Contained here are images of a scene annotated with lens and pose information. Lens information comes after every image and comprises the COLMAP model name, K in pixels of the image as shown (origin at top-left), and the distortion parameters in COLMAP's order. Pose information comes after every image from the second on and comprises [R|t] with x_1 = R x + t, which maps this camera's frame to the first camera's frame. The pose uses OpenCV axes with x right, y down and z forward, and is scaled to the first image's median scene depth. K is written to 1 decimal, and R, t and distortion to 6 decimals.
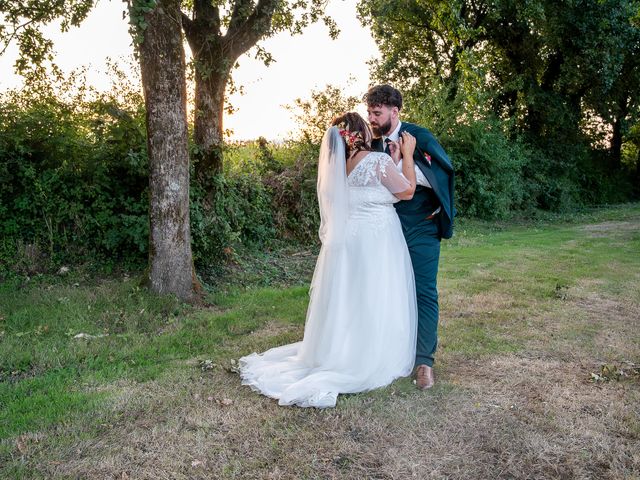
lens RADIAL K [[519.8, 0, 306.2], [0, 519.8, 236.8], [0, 0, 1]] dist [-0.009696, 0.001362]
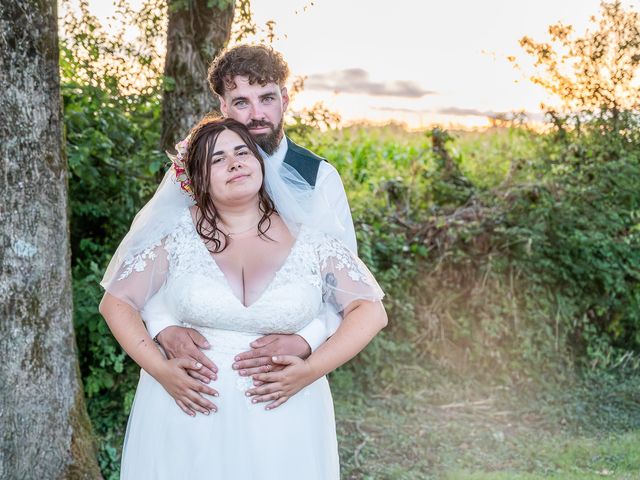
lens RADIAL K [[1183.1, 0, 320.0], [0, 1183.1, 240.0], [0, 0, 1]] dist [0.006448, -0.016847]
pose [[0.953788, 0.029673, -0.299011, 0.234177], [-0.054786, 0.995605, -0.075955, -0.030579], [0.295443, 0.088827, 0.951222, 0.067941]]
